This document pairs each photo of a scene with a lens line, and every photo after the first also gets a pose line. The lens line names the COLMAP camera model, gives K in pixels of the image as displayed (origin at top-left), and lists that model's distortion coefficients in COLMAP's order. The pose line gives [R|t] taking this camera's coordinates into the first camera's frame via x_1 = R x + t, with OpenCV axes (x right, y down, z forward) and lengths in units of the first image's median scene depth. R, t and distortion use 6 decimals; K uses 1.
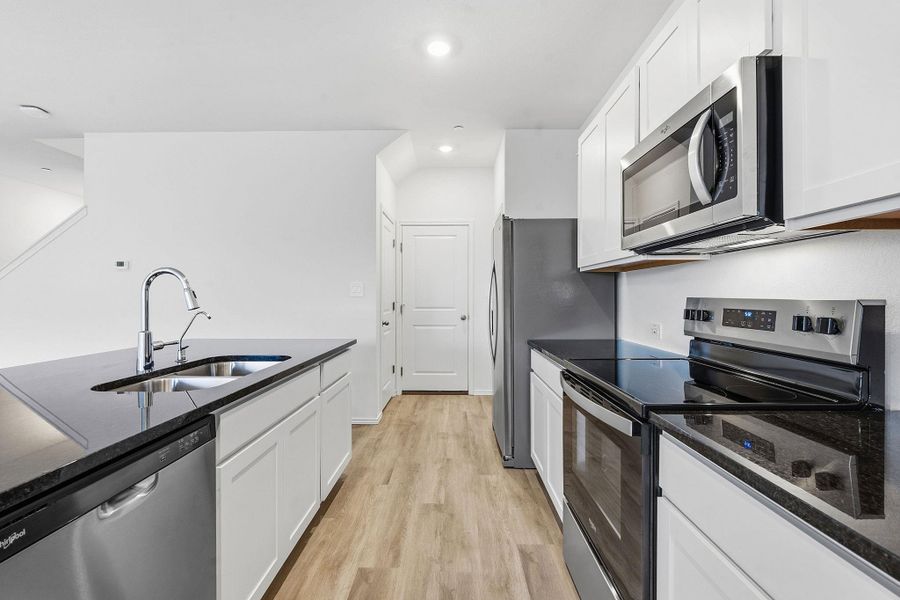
lens RADIAL K [[399.8, 0, 449.5], [0, 399.8, 296.4], [0, 0, 1]] dist [-0.009183, 0.000729]
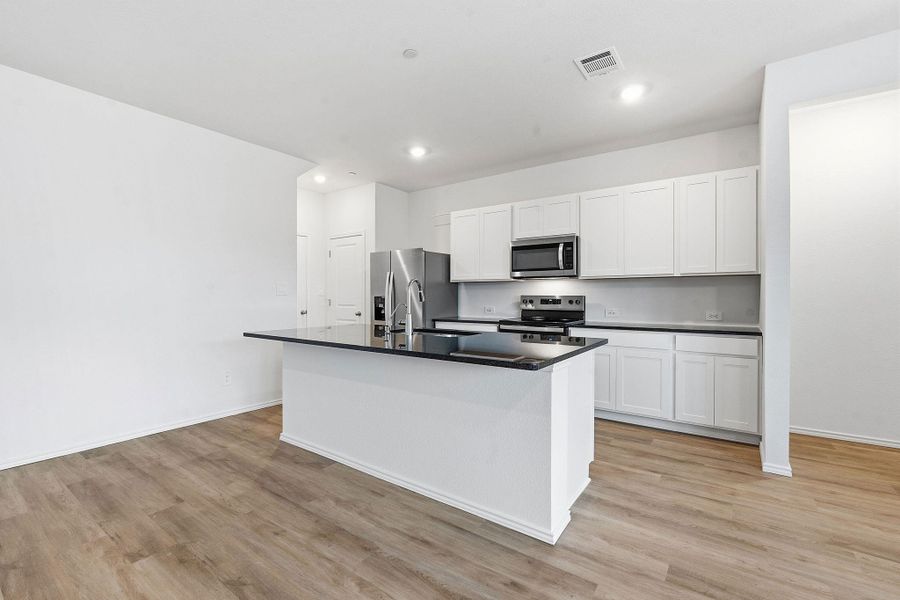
lens RADIAL K [[399.8, 0, 455.5], [0, 399.8, 305.6], [0, 0, 1]] dist [-0.009183, 0.000729]
pose [[0.560126, -0.017089, 0.828231, -2.337818], [-0.000784, 0.999776, 0.021159, 0.019163], [-0.828407, -0.012501, 0.559987, -0.186930]]
